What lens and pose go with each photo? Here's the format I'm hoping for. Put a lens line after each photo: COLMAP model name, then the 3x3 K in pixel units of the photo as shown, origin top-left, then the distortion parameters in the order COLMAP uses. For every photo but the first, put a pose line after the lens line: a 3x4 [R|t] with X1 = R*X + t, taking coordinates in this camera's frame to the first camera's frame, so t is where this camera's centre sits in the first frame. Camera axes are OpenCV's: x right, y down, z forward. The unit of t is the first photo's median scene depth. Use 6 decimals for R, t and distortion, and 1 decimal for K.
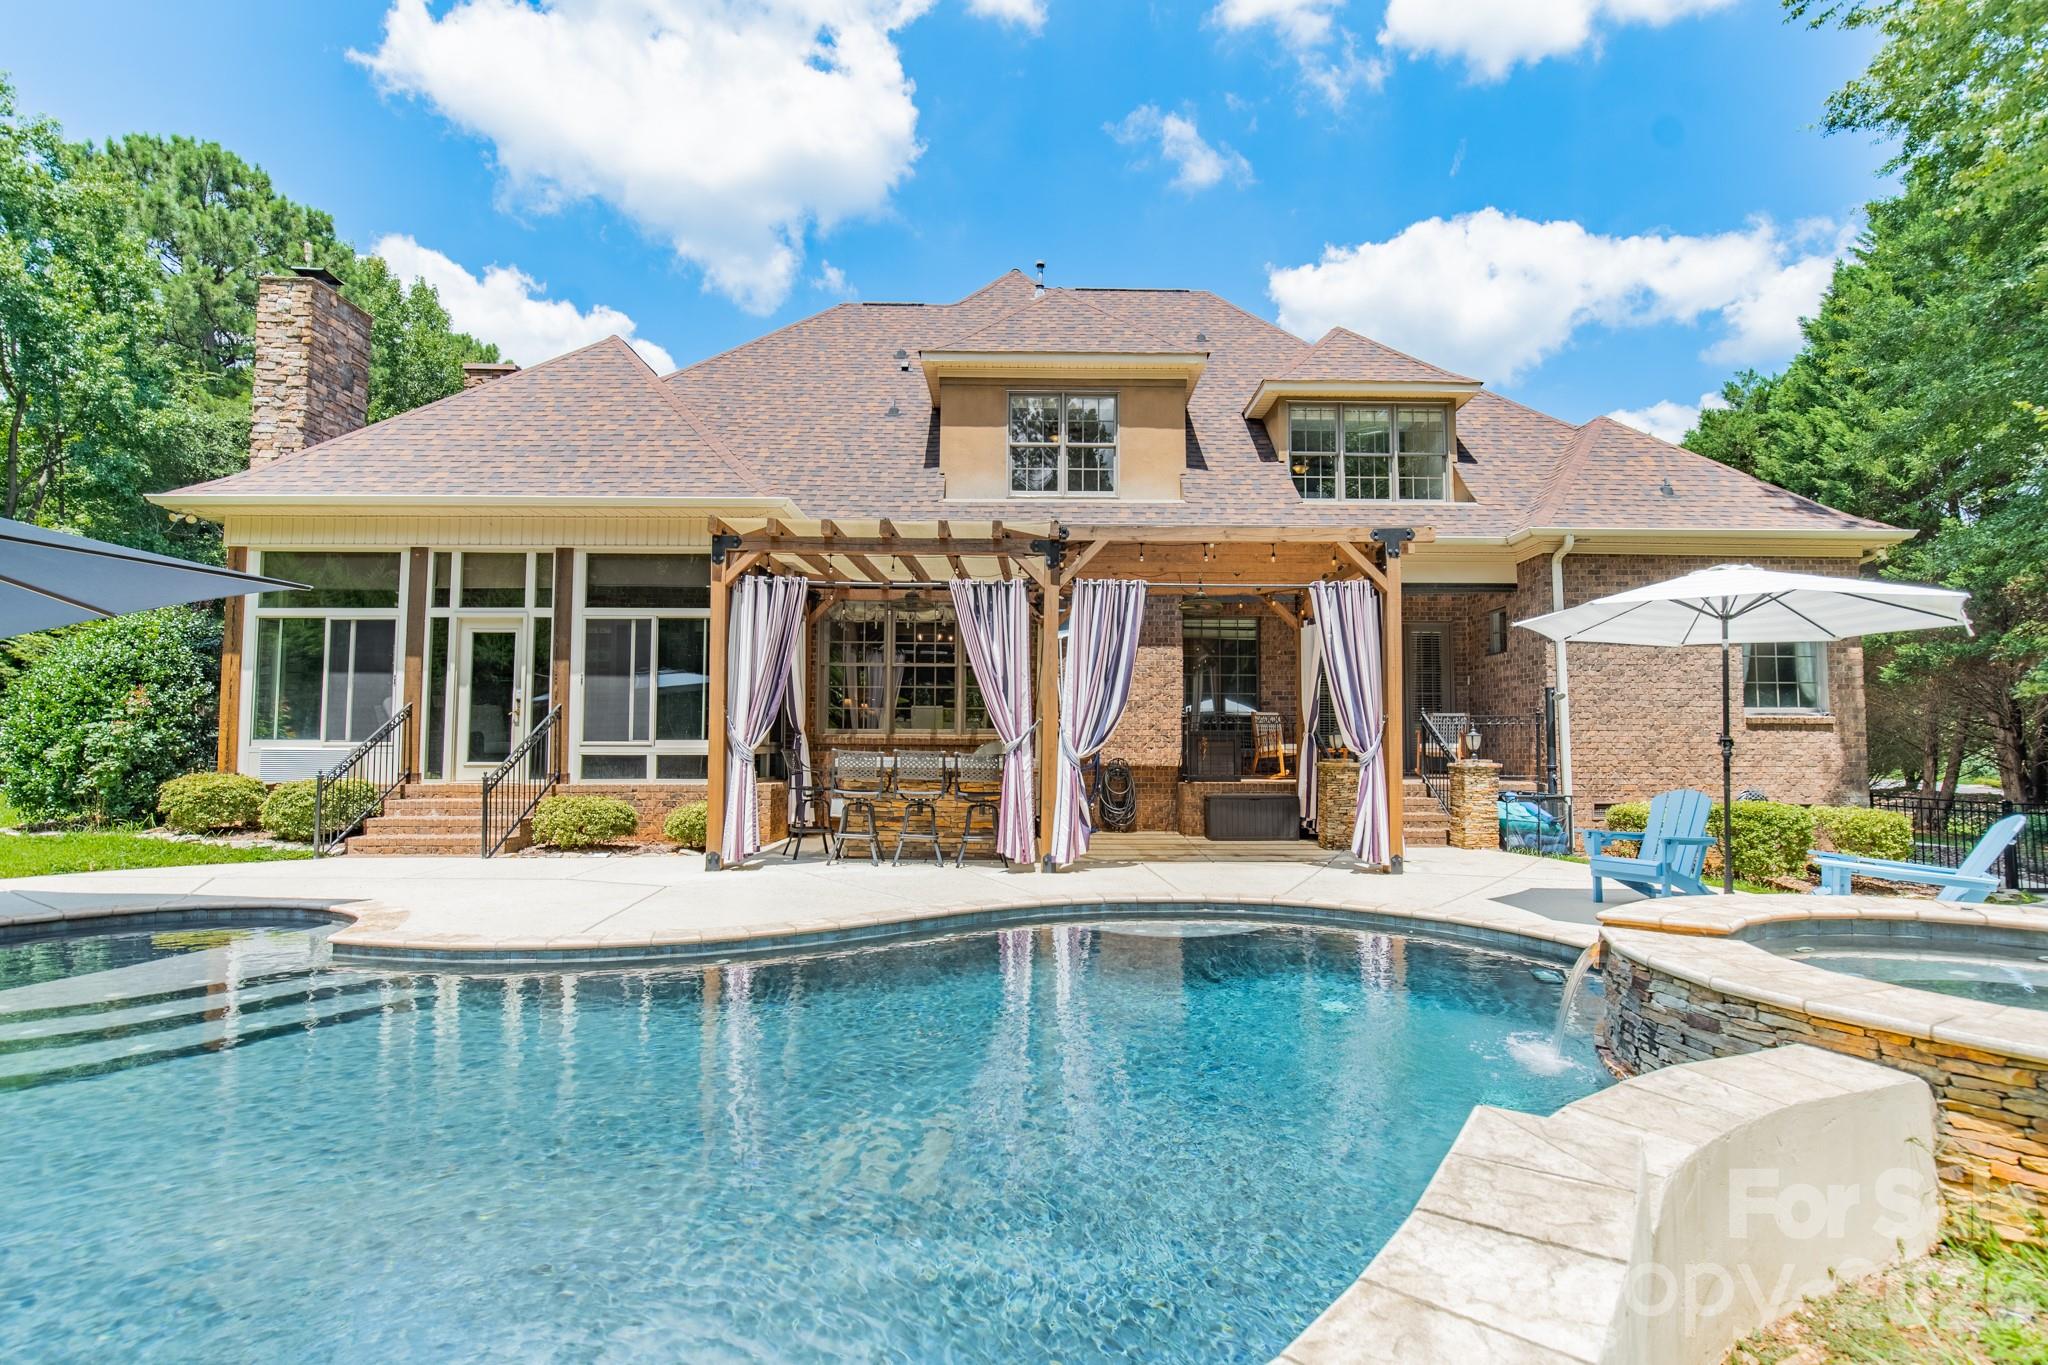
lens RADIAL K [[961.7, 0, 1033.4], [0, 961.7, 678.9], [0, 0, 1]] dist [-0.003518, -0.000227]
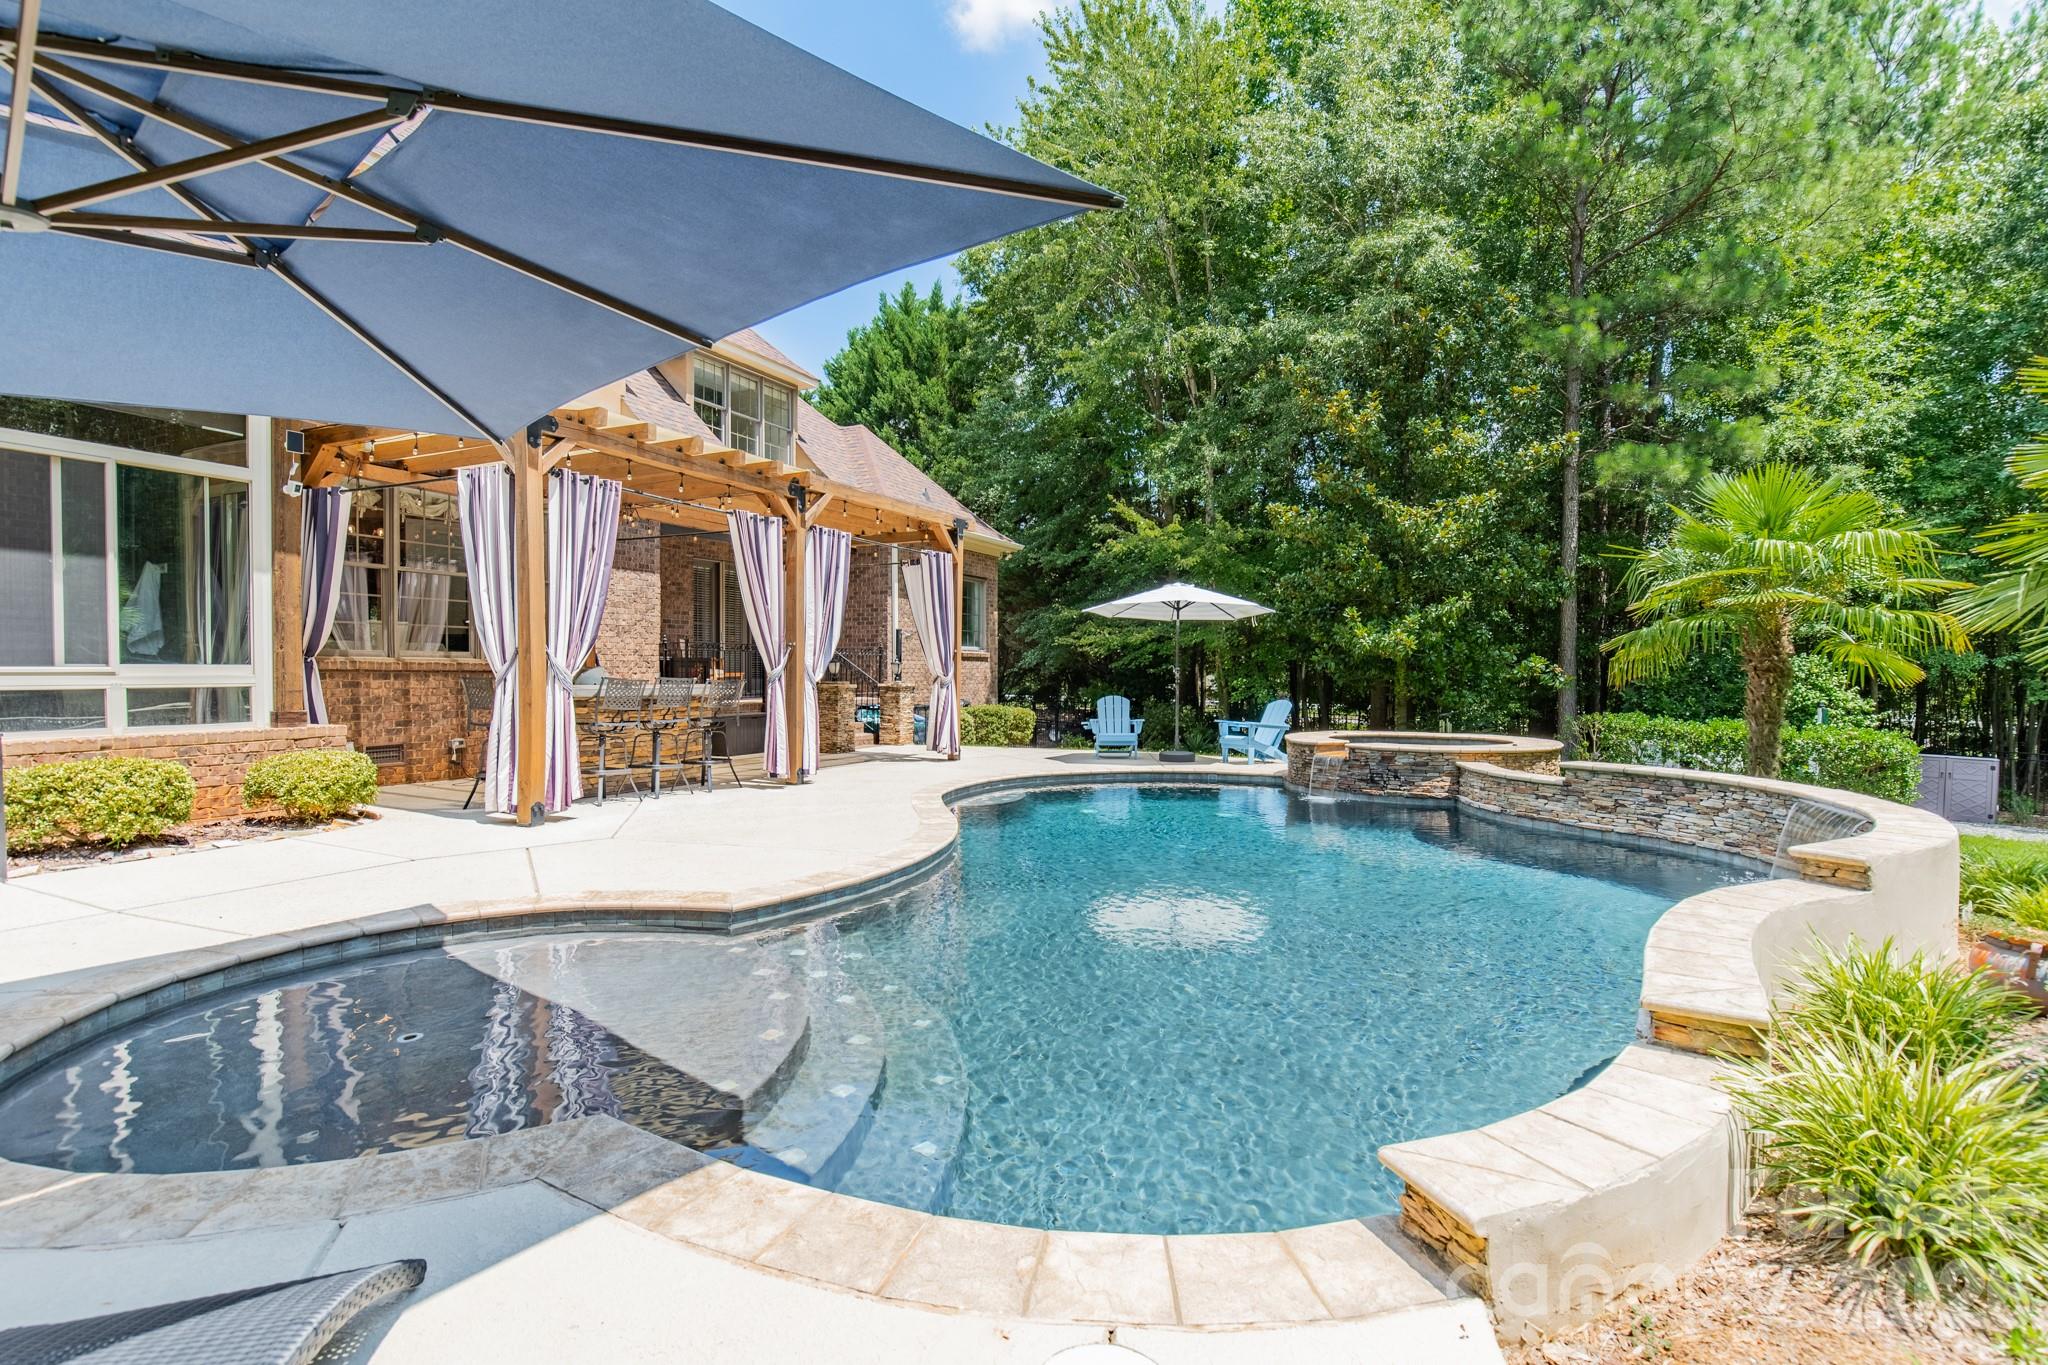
lens RADIAL K [[961.7, 0, 1033.4], [0, 961.7, 678.9], [0, 0, 1]] dist [-0.003518, -0.000227]
pose [[0.427524, -0.009731, 0.903952, -0.655859], [-0.064818, 0.997038, 0.041389, 0.010274], [-0.901677, -0.076287, 0.425627, 0.210426]]
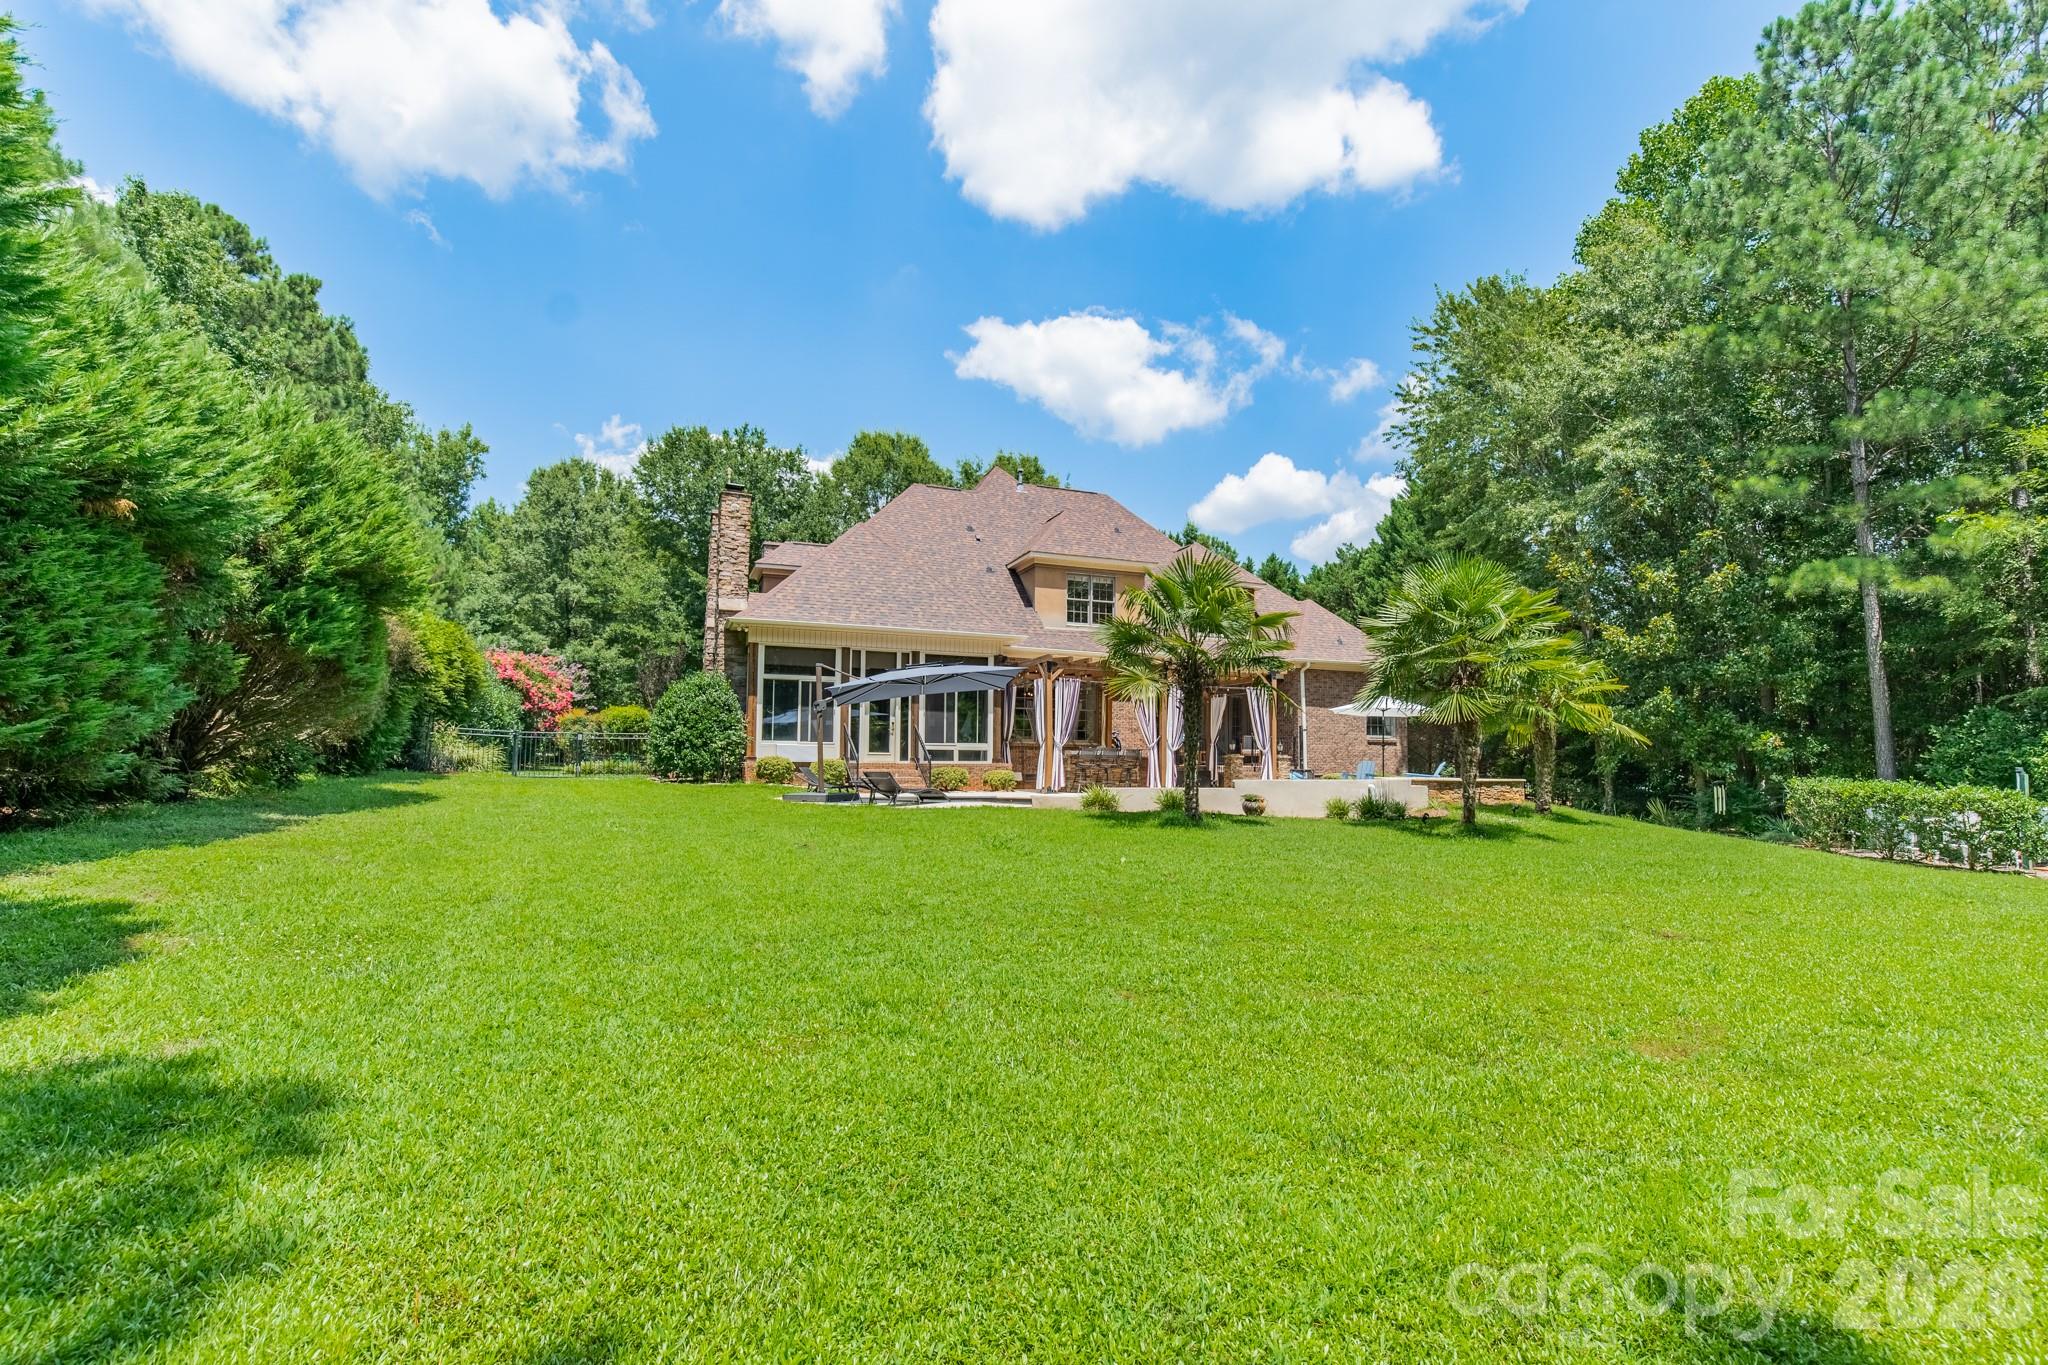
lens RADIAL K [[961.7, 0, 1033.4], [0, 961.7, 678.9], [0, 0, 1]] dist [-0.003518, -0.000227]
pose [[0.935140, 0.037379, 0.352302, -0.943048], [-0.029485, 0.999180, -0.027748, -0.023523], [-0.353050, 0.015560, 0.935475, -1.013488]]
